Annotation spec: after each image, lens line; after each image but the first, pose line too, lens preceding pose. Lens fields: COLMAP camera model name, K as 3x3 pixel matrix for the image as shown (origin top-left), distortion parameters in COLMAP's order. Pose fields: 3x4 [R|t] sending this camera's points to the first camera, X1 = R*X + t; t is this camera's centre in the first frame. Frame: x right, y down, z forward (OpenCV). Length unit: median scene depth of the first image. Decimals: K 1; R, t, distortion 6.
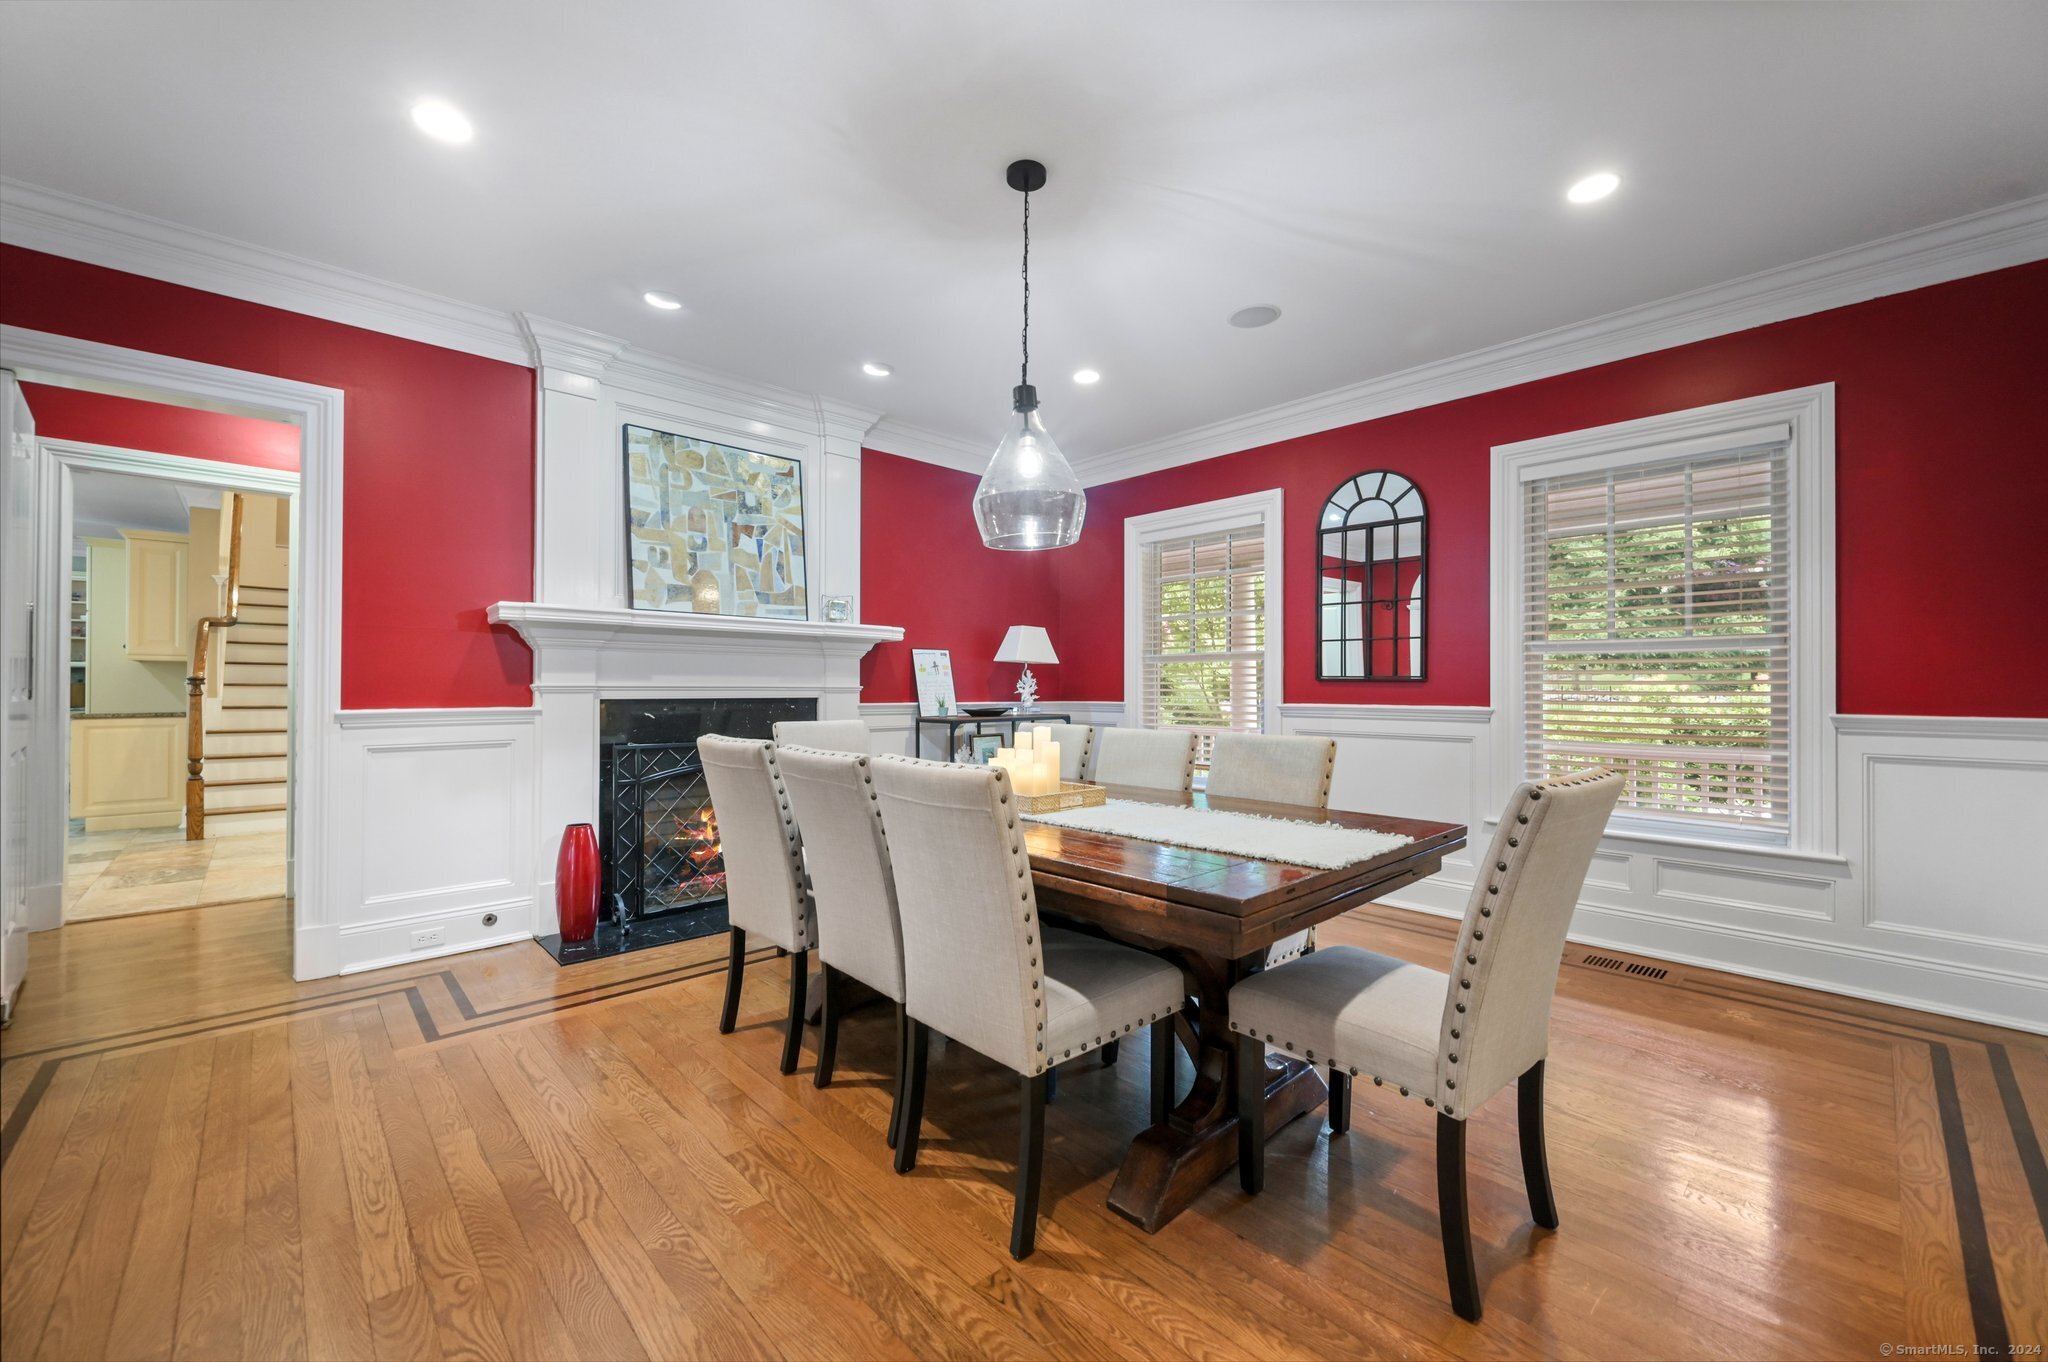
lens RADIAL K [[799.7, 0, 1021.2], [0, 799.7, 686.4], [0, 0, 1]] dist [-0.000112, 0.000010]
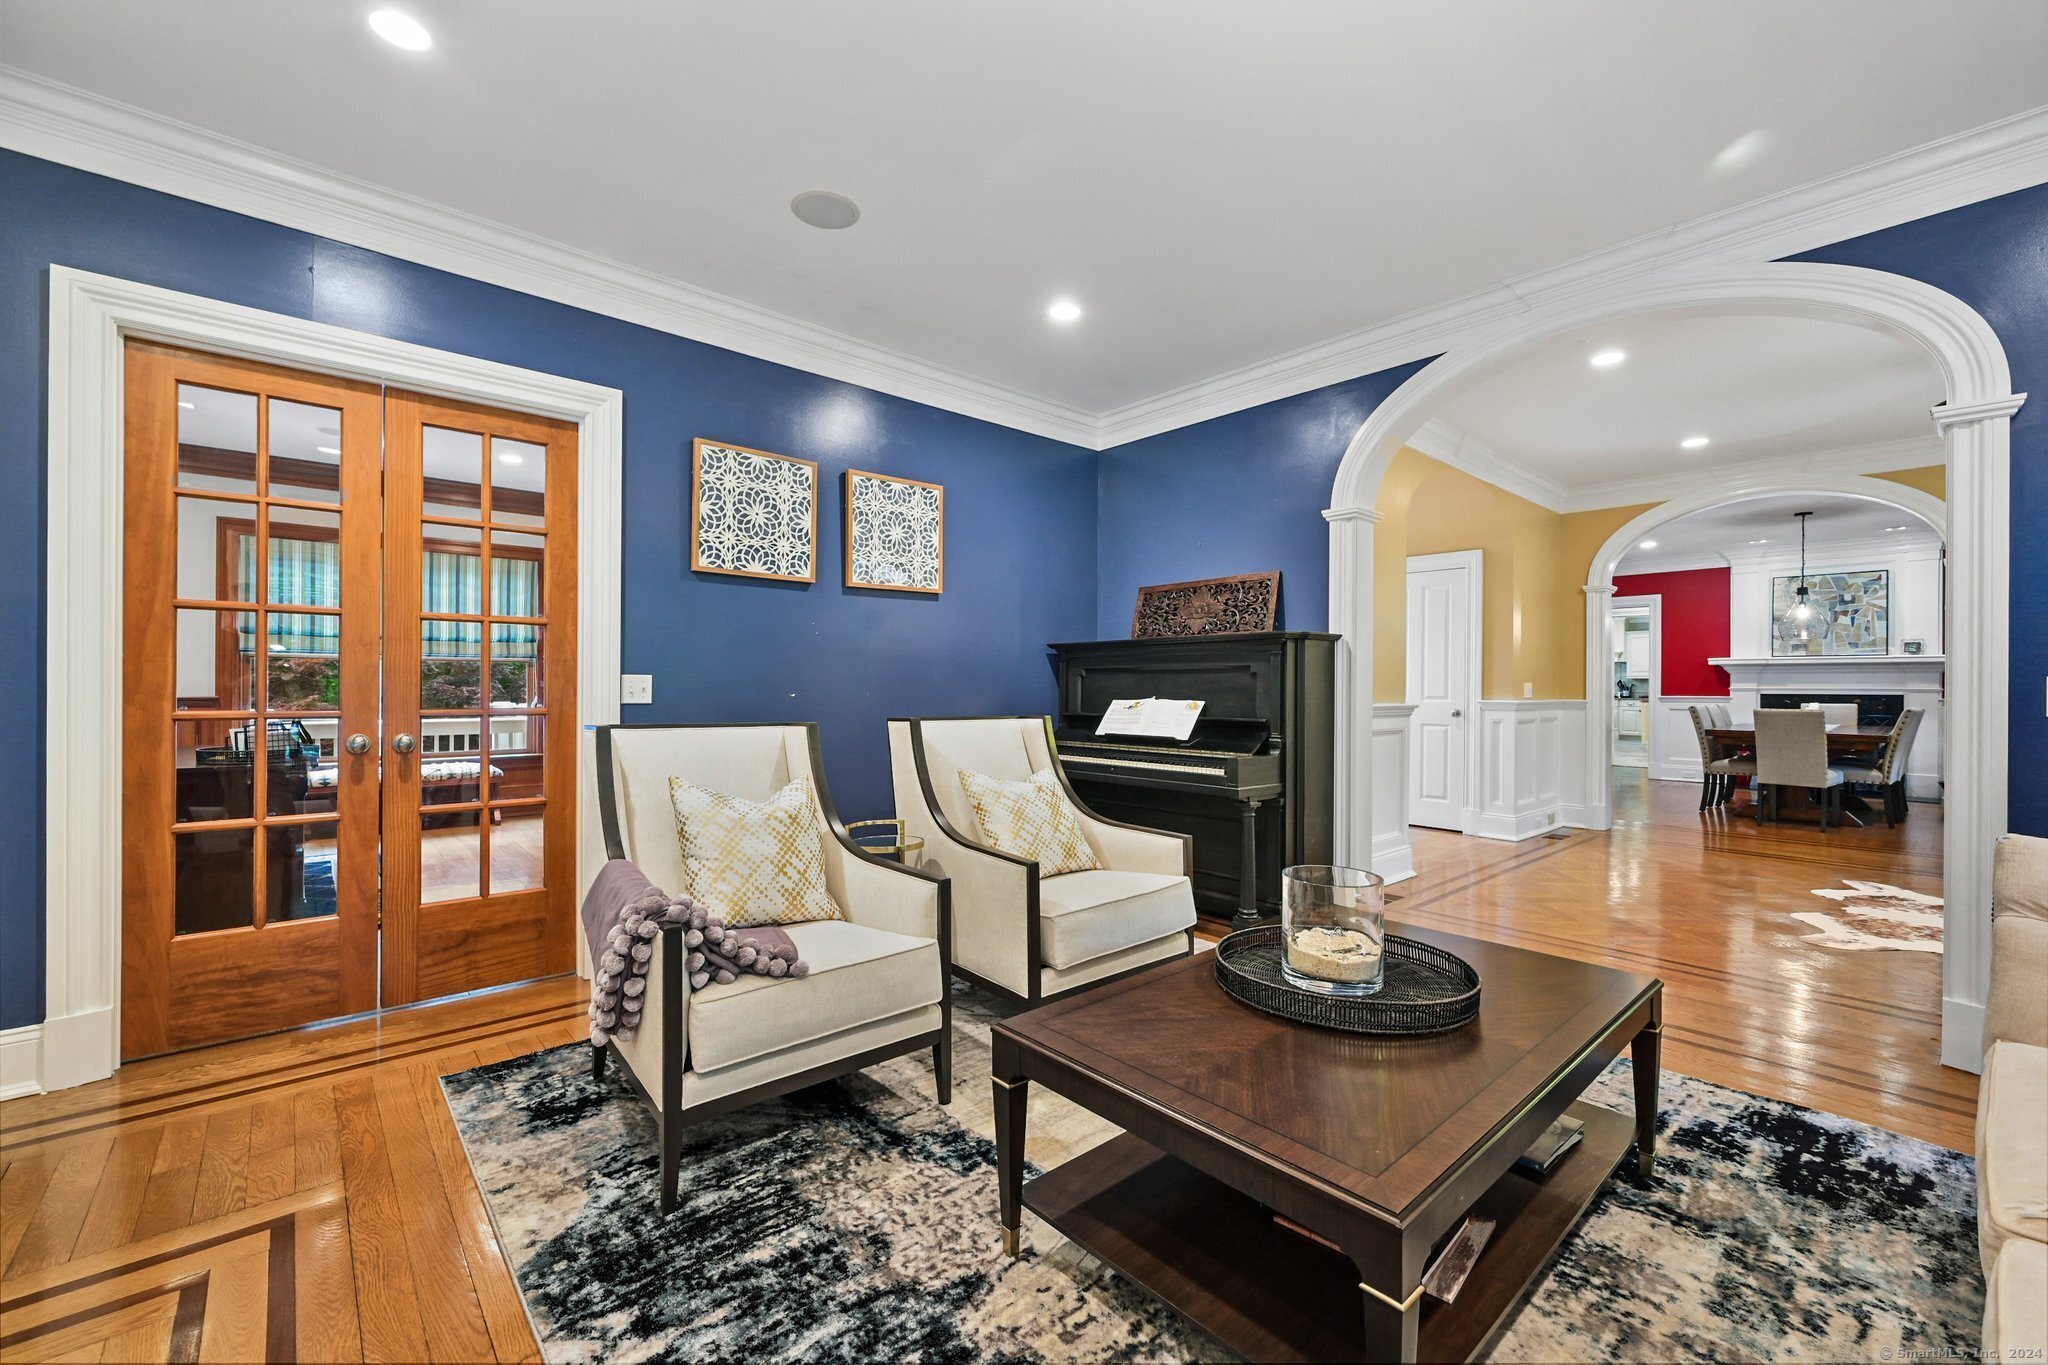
lens RADIAL K [[834.6, 0, 1029.7], [0, 834.6, 683.2], [0, 0, 1]] dist [0.001095, 0.000142]
pose [[-0.020700, -0.007901, -0.999755, 1.851146], [-0.002092, 0.999967, -0.007860, 0.006246], [0.999784, 0.001929, -0.020716, -1.051054]]
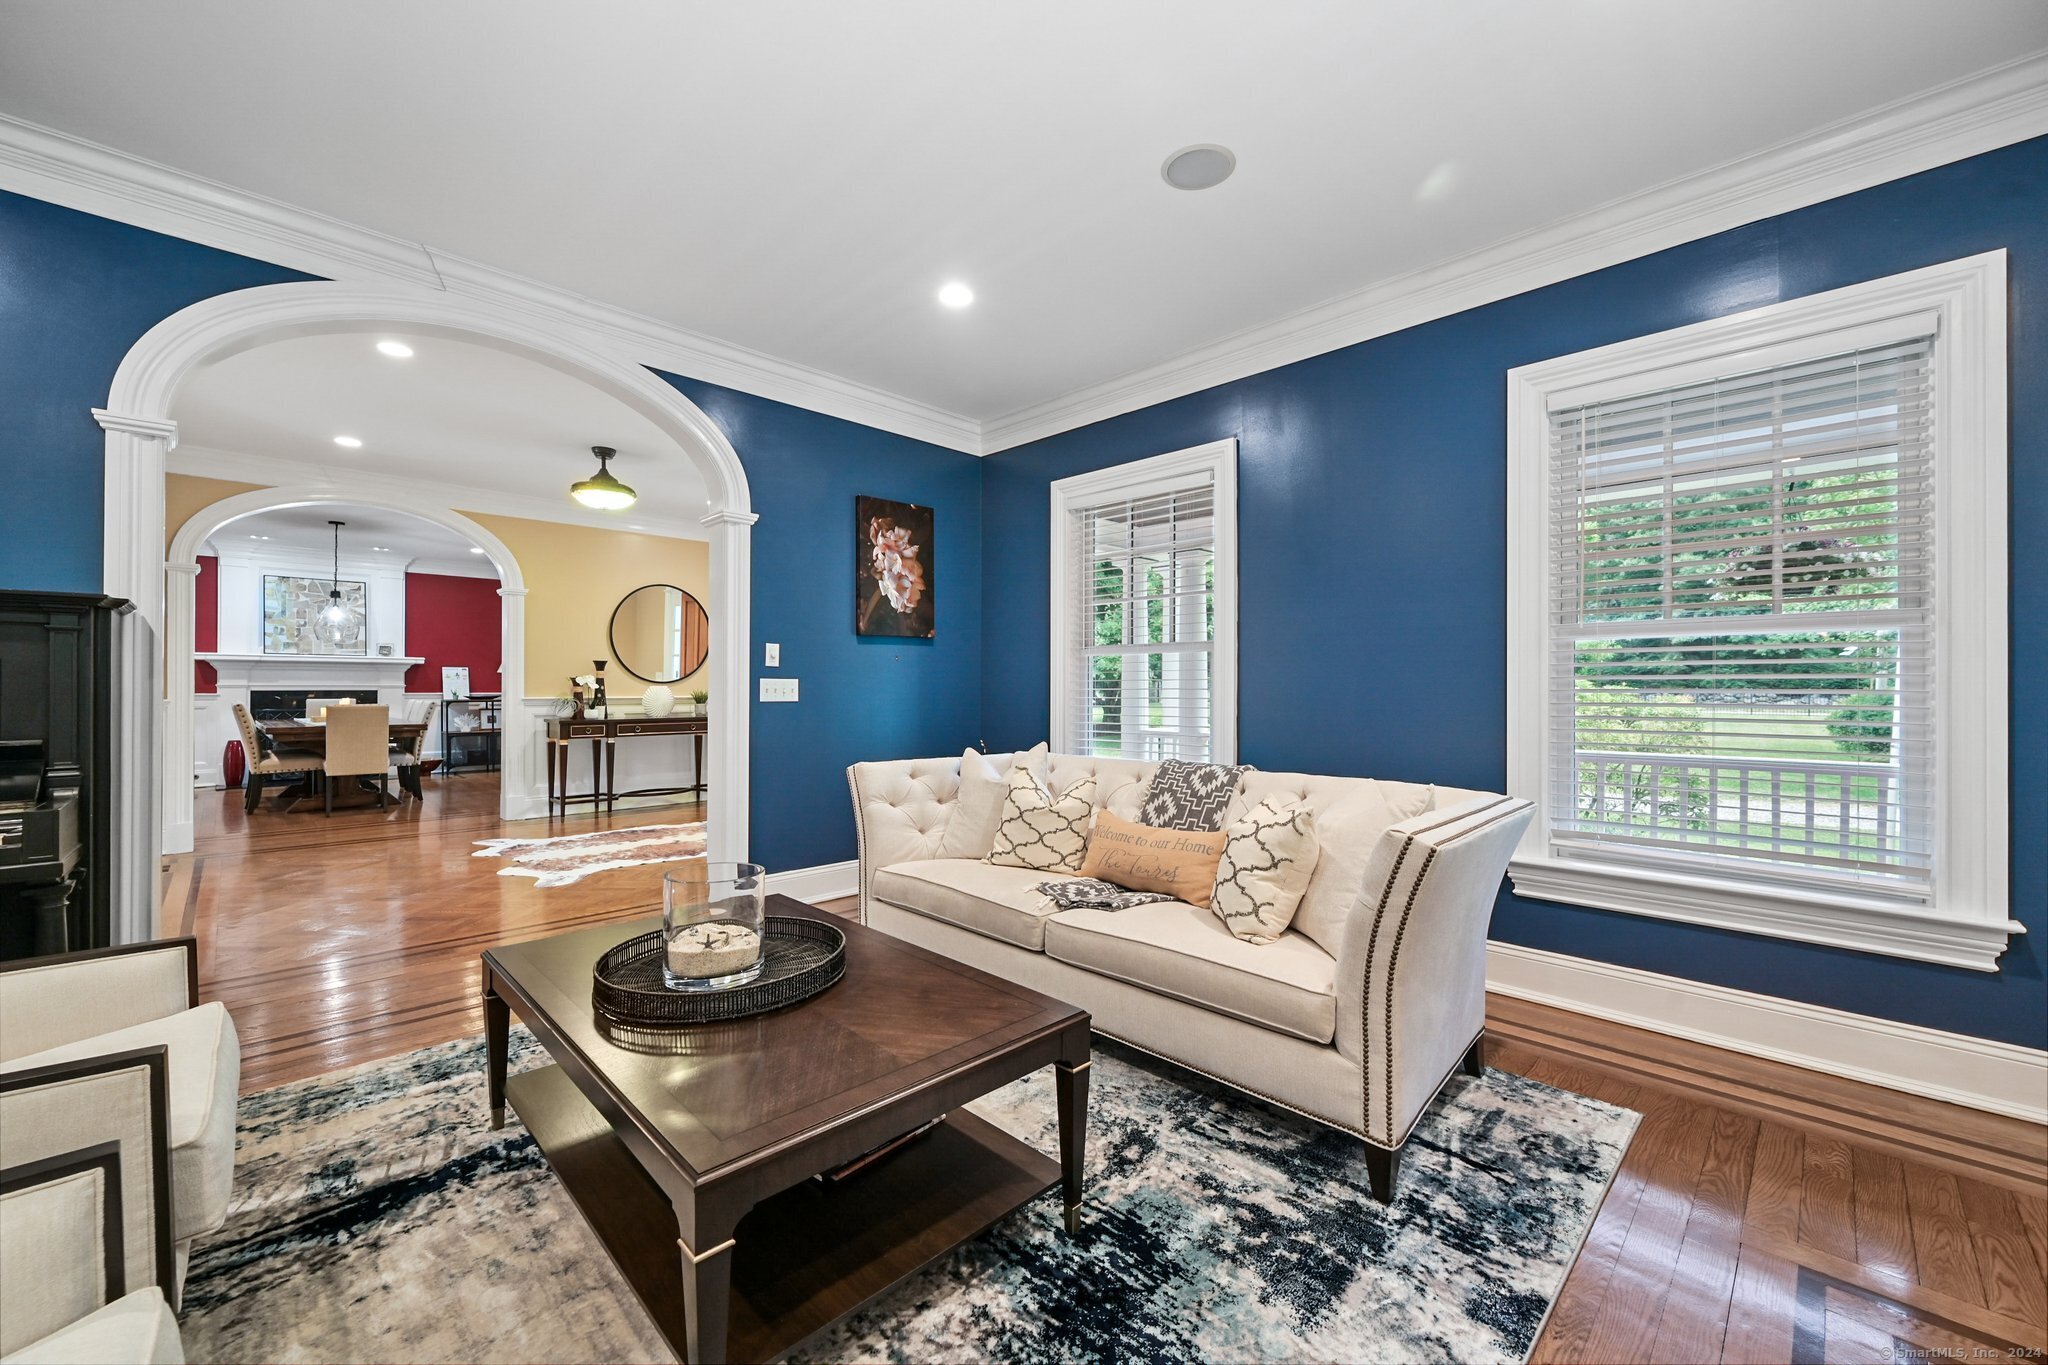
lens RADIAL K [[807.7, 0, 1023.2], [0, 807.7, 691.1], [0, 0, 1]] dist [-0.000832, 0.000042]
pose [[0.999687, -0.002321, 0.024925, 1.560965], [0.002124, 0.999966, 0.007921, 0.002257], [-0.024943, -0.007866, 0.999658, -1.335359]]
